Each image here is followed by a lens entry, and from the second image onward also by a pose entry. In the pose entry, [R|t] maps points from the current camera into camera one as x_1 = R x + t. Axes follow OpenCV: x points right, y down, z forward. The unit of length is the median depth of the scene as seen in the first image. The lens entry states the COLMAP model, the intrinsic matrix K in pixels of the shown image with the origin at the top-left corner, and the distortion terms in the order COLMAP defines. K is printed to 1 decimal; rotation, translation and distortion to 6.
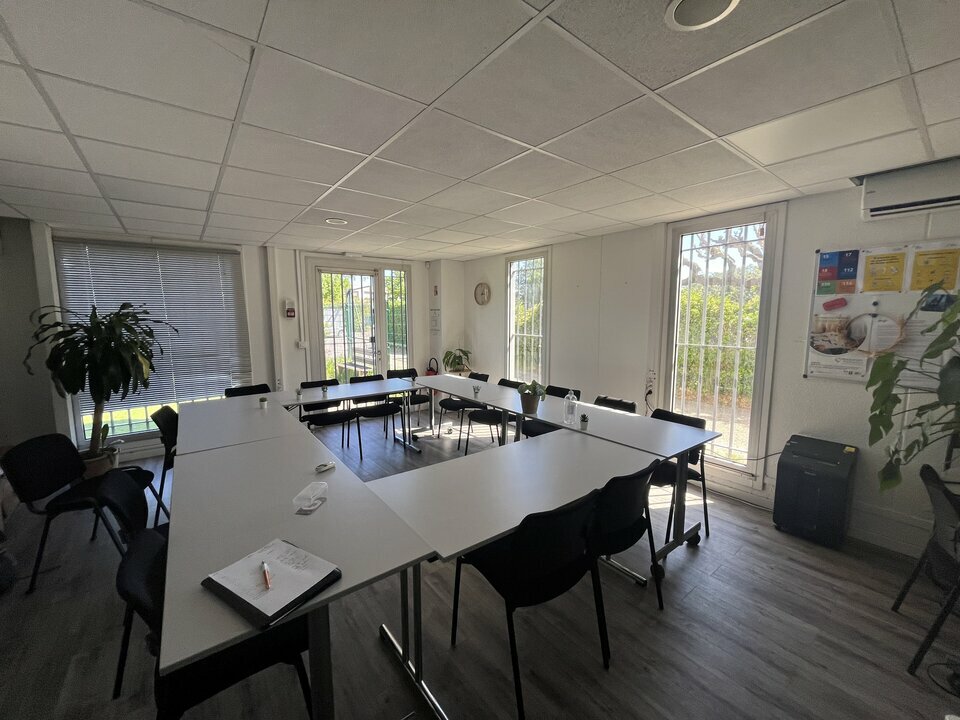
lens RADIAL K [[387.8, 0, 480.0], [0, 387.8, 360.0], [0, 0, 1]] dist [-0.008944, -0.000083]
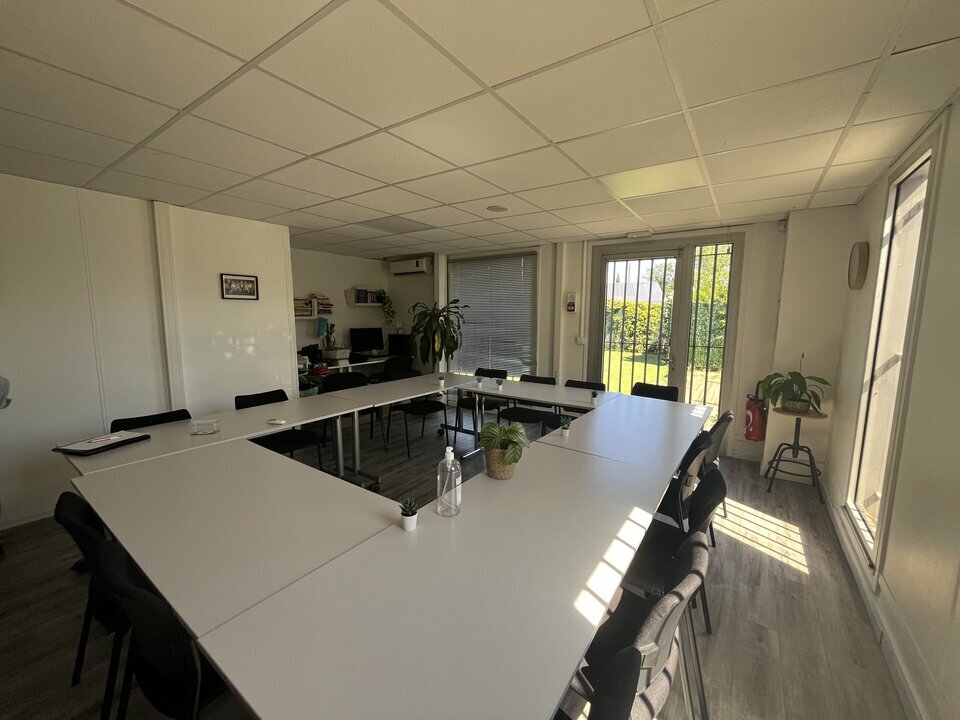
lens RADIAL K [[387.8, 0, 480.0], [0, 387.8, 360.0], [0, 0, 1]] dist [-0.008944, -0.000083]
pose [[0.301811, 0.121721, -0.945566, 0.391848], [-0.114191, 0.989291, 0.090902, -0.051104], [0.946504, 0.080540, 0.312478, 0.482241]]
